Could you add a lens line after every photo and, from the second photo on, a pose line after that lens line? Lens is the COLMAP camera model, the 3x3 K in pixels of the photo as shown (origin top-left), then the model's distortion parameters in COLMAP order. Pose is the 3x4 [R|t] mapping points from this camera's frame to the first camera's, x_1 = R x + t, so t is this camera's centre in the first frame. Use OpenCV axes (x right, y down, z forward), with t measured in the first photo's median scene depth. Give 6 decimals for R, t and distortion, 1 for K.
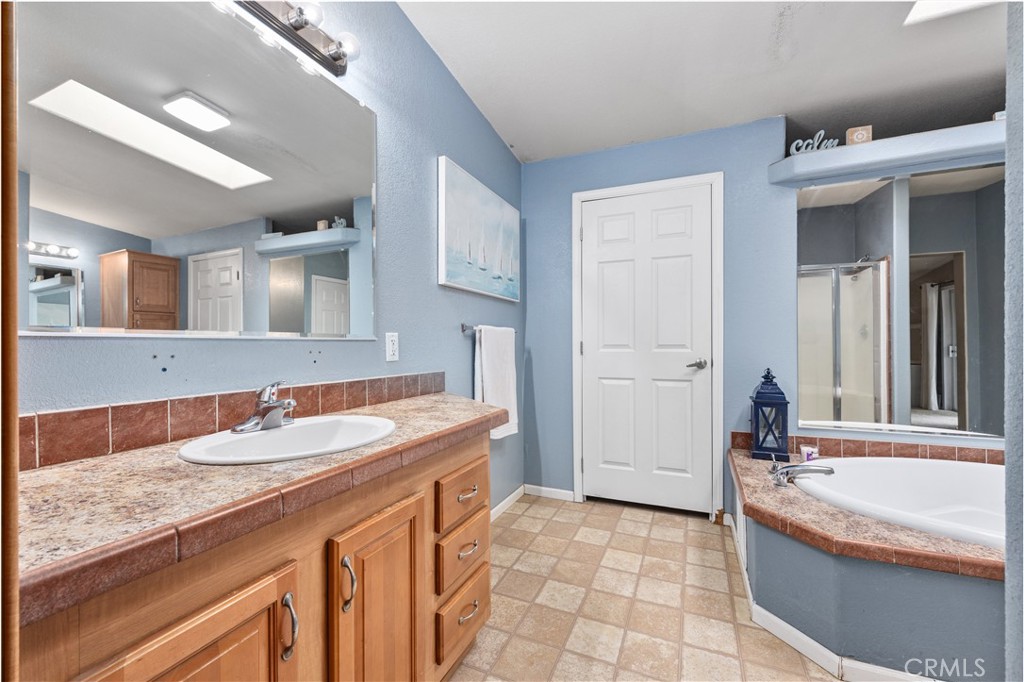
lens RADIAL K [[413.9, 0, 512.3], [0, 413.9, 345.1], [0, 0, 1]] dist [-0.002049, -0.000164]
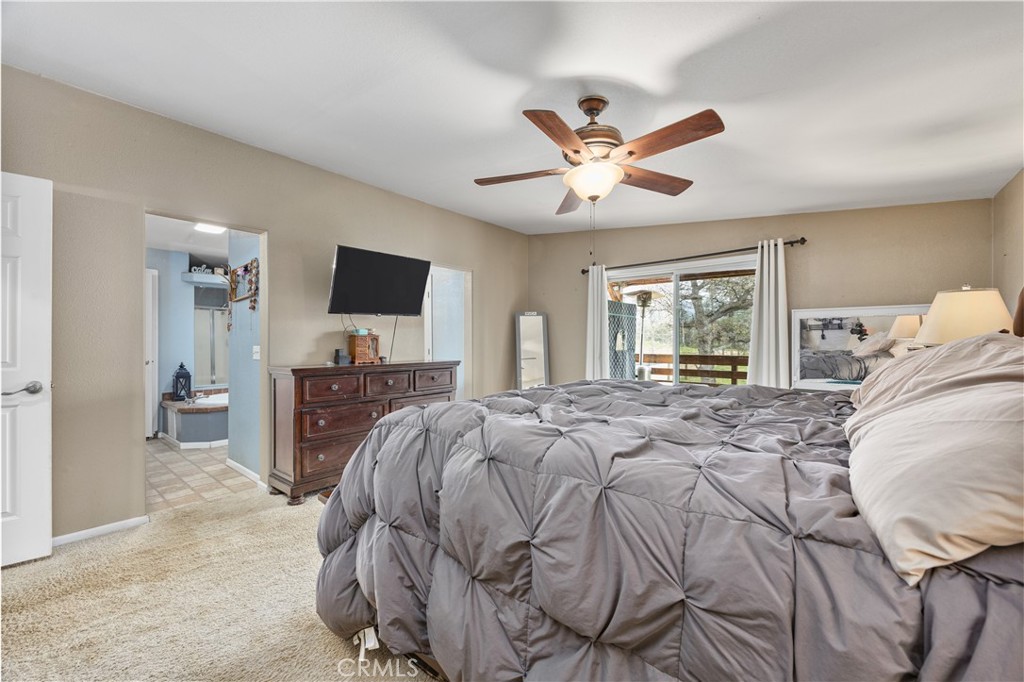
lens RADIAL K [[413.9, 0, 510.1], [0, 413.9, 346.4], [0, 0, 1]] dist [-0.002049, -0.000164]
pose [[0.283011, -0.000274, 0.959117, -1.119200], [0.000504, 1.000000, 0.000137, -0.033334], [-0.959117, 0.000445, 0.283011, -1.469570]]
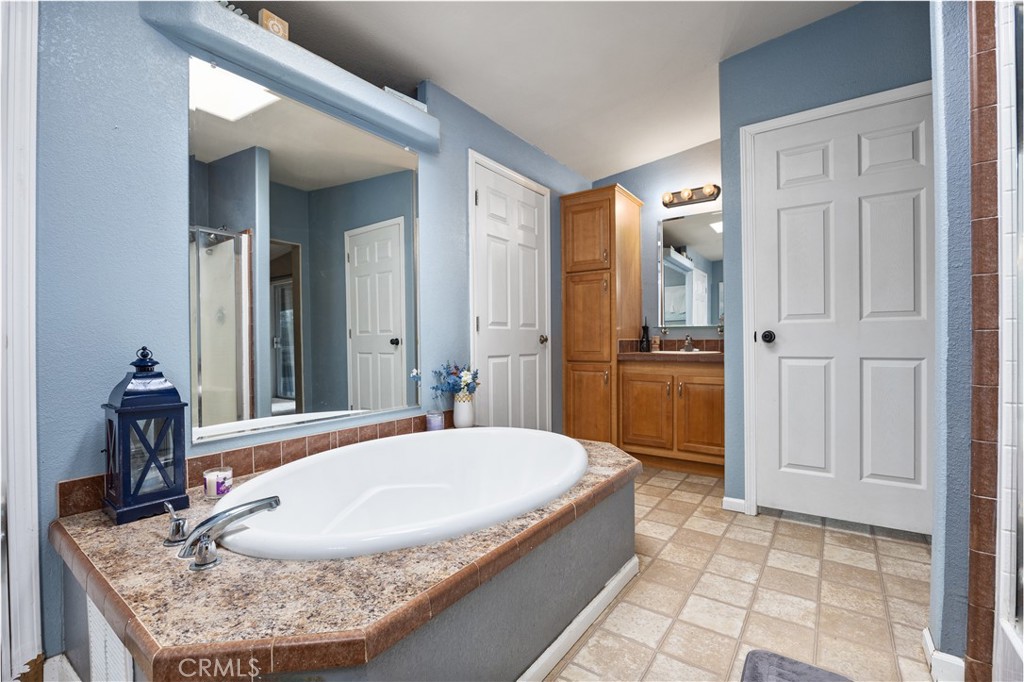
lens RADIAL K [[447.4, 0, 514.0], [0, 447.4, 344.5], [0, 0, 1]] dist [-0.012960, -0.000126]
pose [[0.211844, -0.005325, 0.977289, 0.158840], [0.009247, 0.999951, 0.003444, 0.056860], [-0.977260, 0.008308, 0.211883, 0.415783]]
